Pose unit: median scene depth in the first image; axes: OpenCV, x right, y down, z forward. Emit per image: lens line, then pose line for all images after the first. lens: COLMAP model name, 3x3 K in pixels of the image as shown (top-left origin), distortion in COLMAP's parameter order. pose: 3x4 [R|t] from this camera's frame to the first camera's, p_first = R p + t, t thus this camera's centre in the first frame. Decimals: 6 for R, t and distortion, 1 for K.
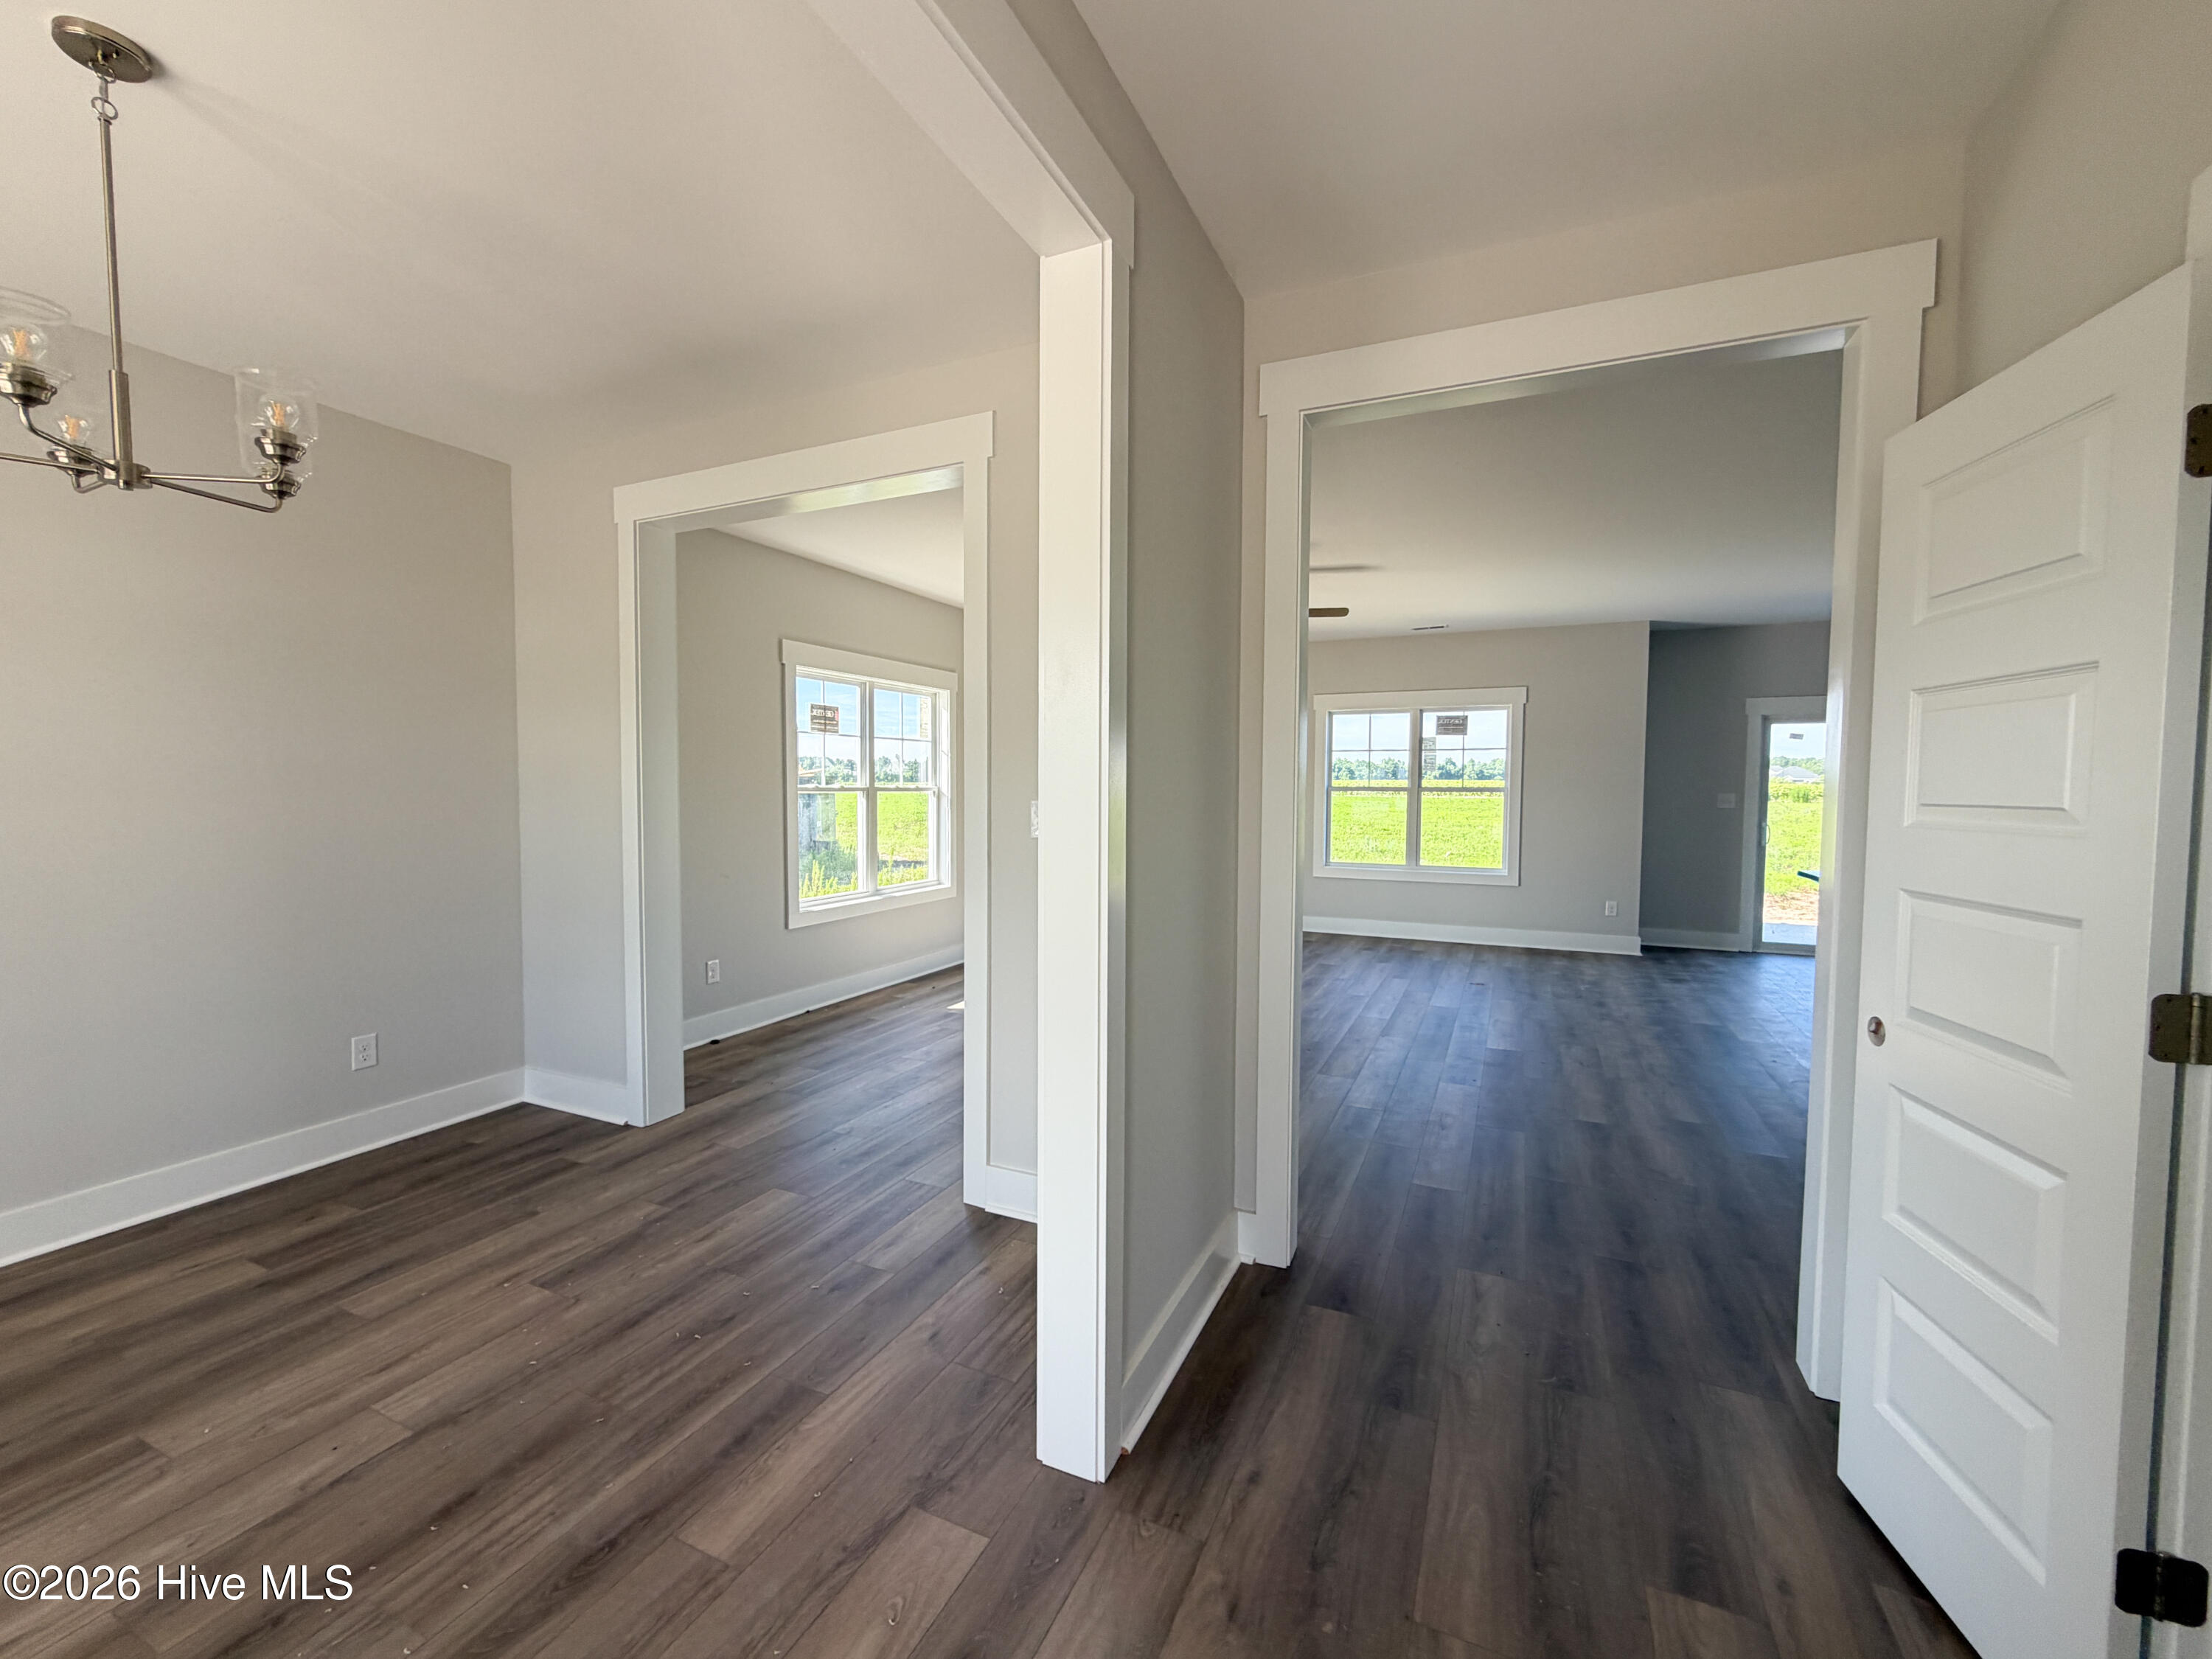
lens RADIAL K [[911.9, 0, 1089.0], [0, 911.9, 829.7], [0, 0, 1]] dist [-0.003782, -0.000372]
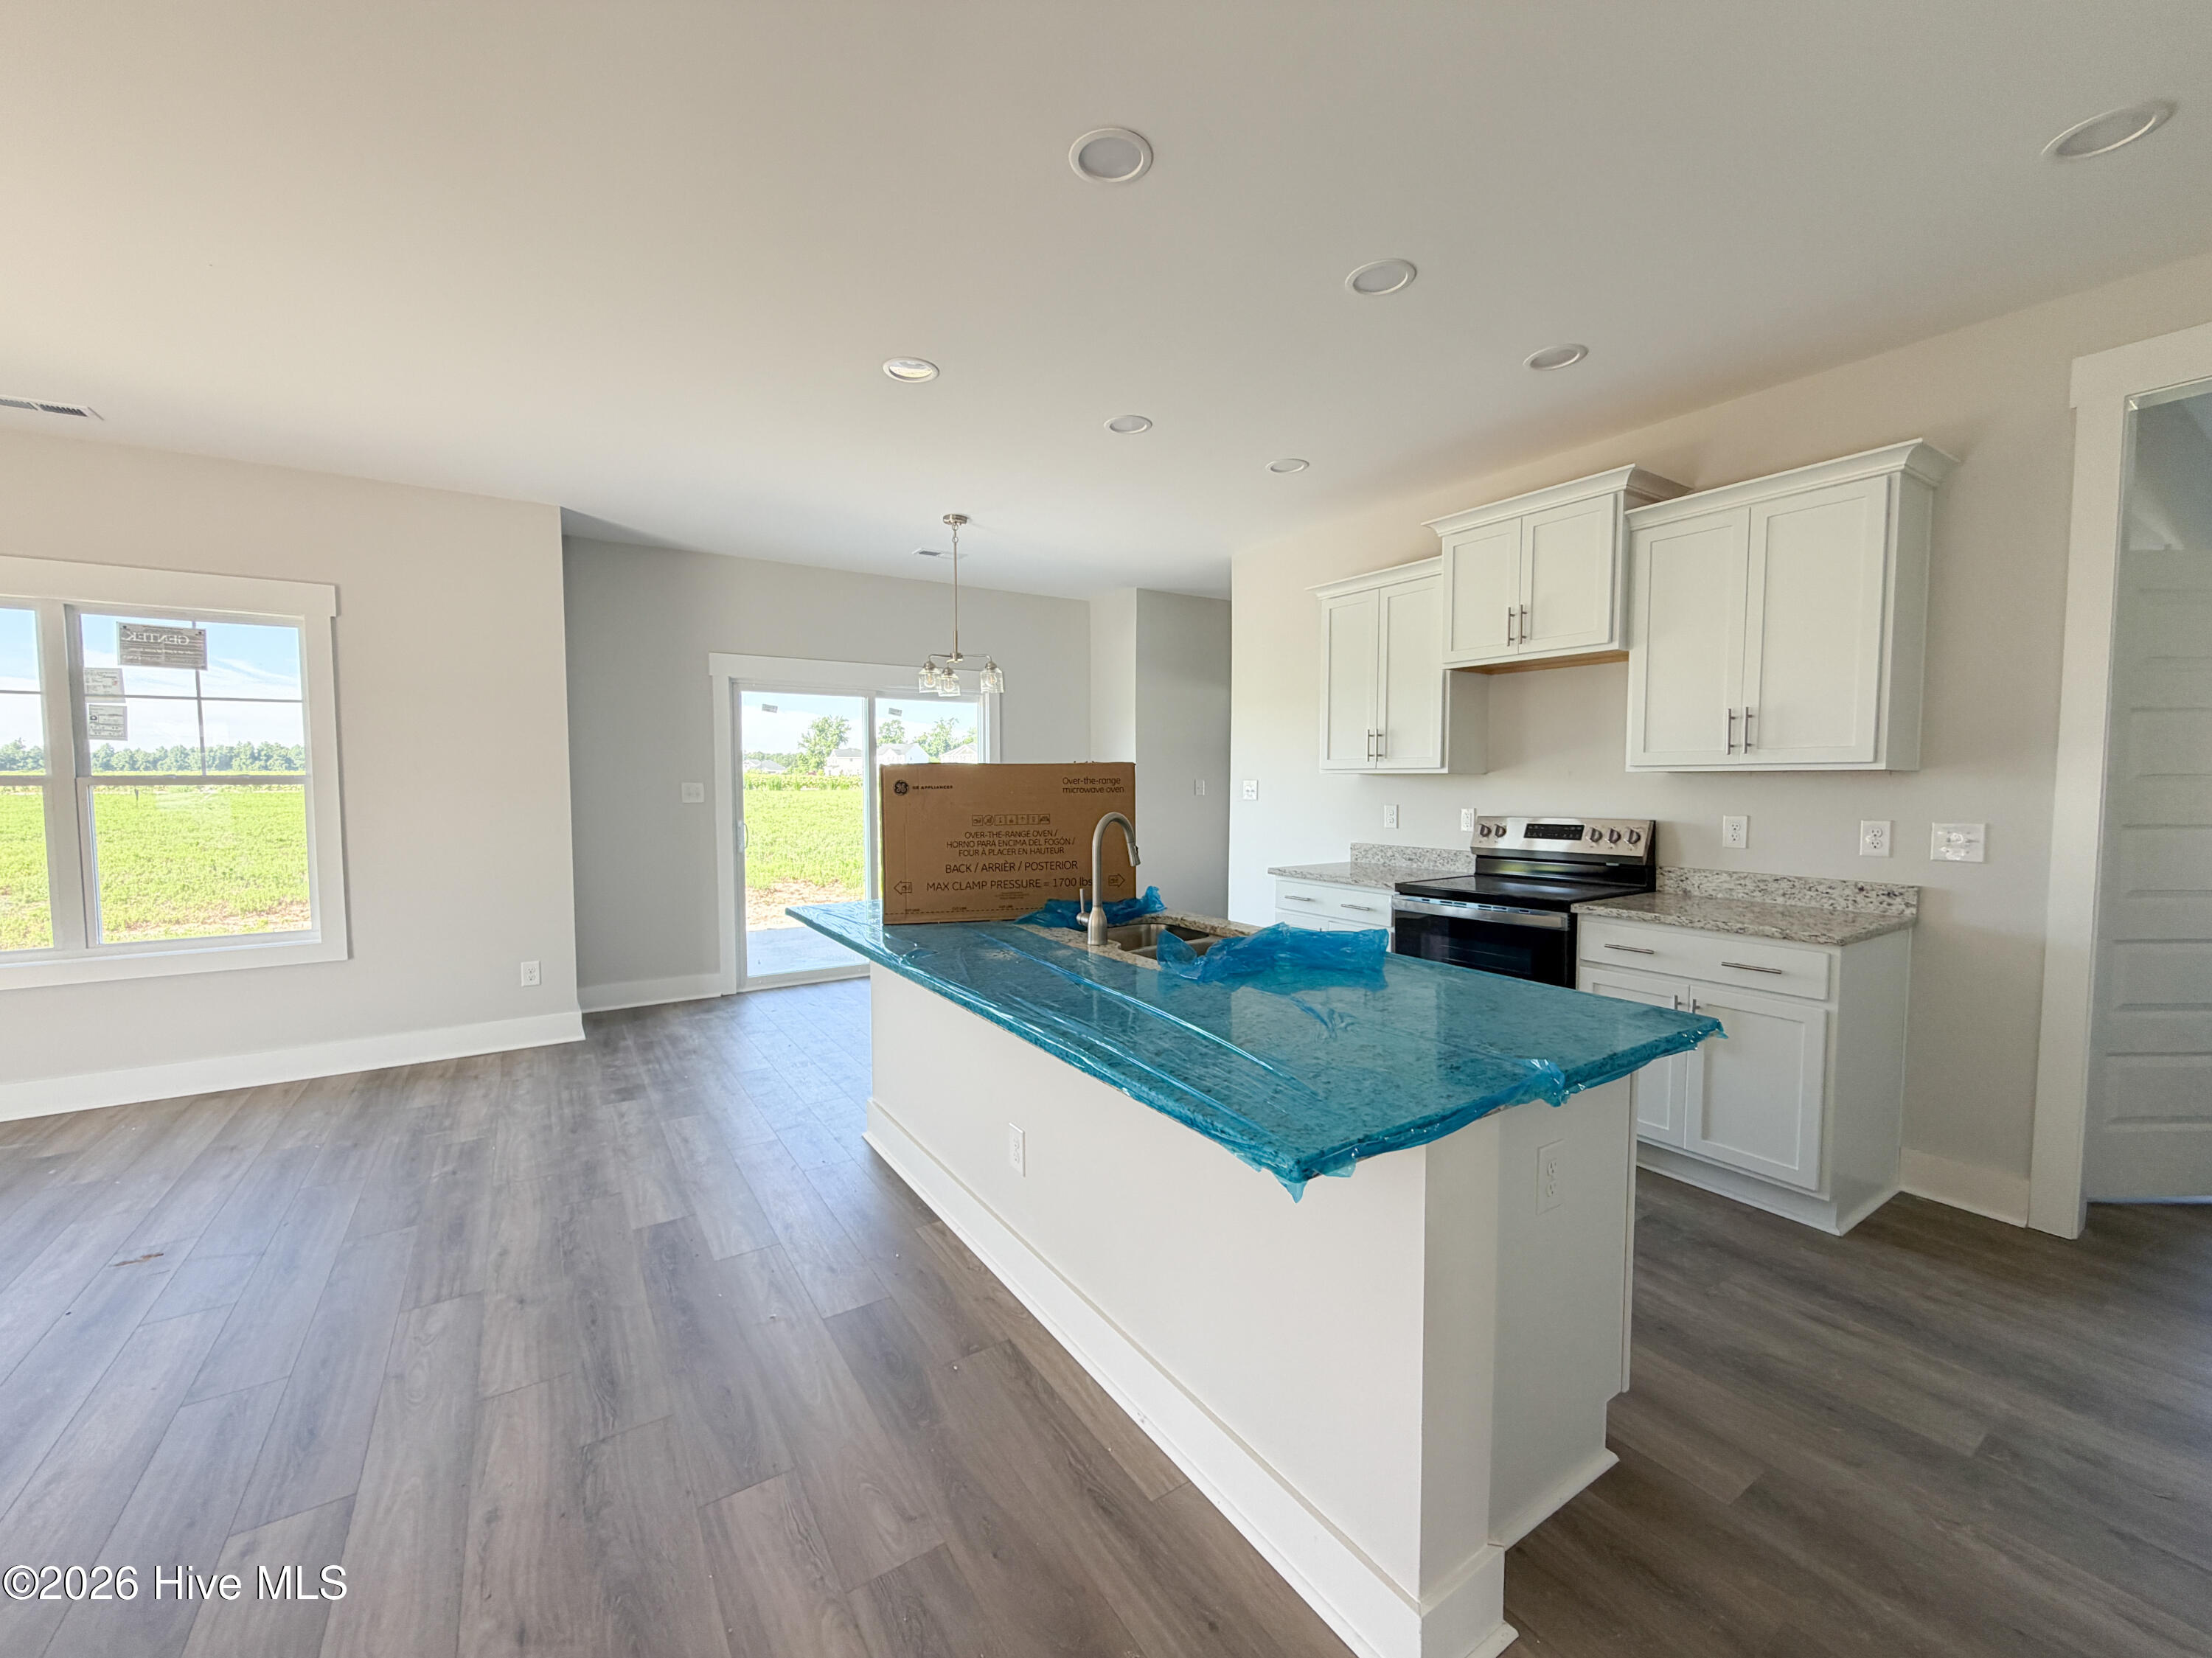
lens RADIAL K [[883.0, 0, 1101.9], [0, 883.0, 832.9], [0, 0, 1]] dist [-0.001114, -0.000342]
pose [[0.524535, -0.058626, 0.849368, 0.272624], [0.045555, 0.998130, 0.040762, -0.013486], [-0.850169, 0.017312, 0.526225, 0.354294]]
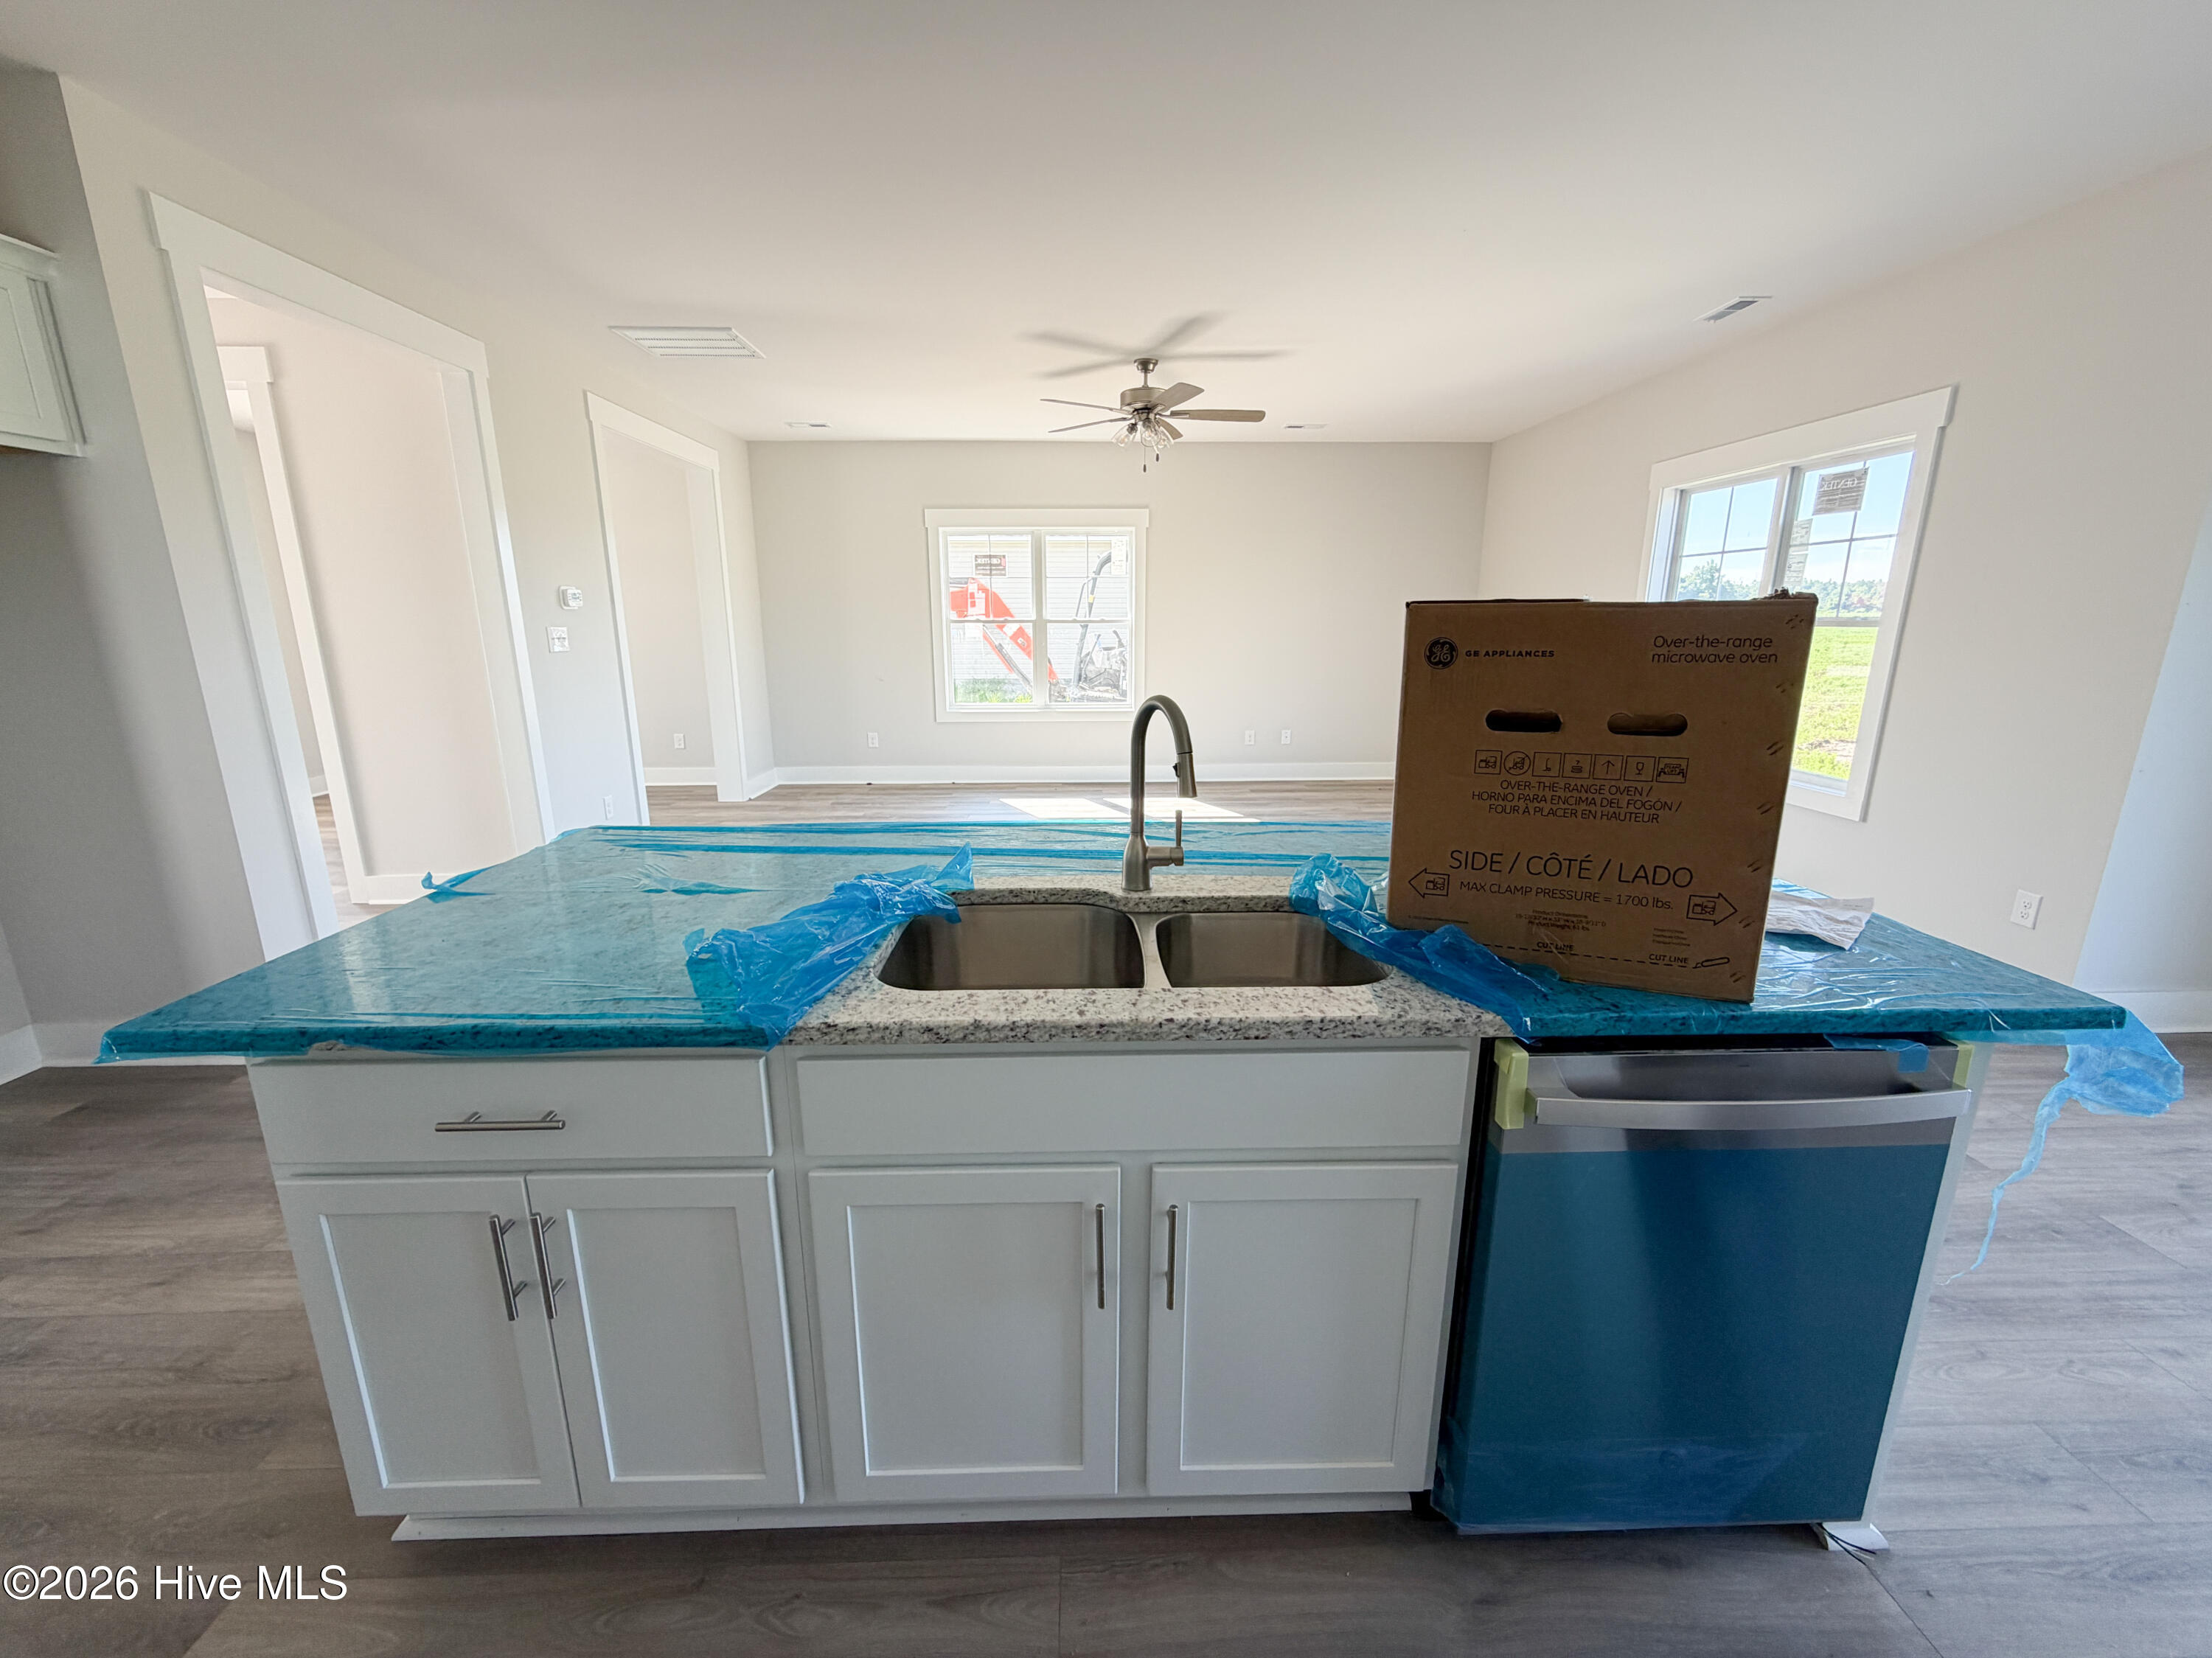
lens RADIAL K [[888.7, 0, 1096.4], [0, 888.7, 826.2], [0, 0, 1]] dist [0.002308, 0.000369]
pose [[0.452338, 0.199834, -0.869170, 0.721827], [-0.040403, 0.978165, 0.203867, -0.017825], [0.890931, -0.057100, 0.450535, 0.419754]]
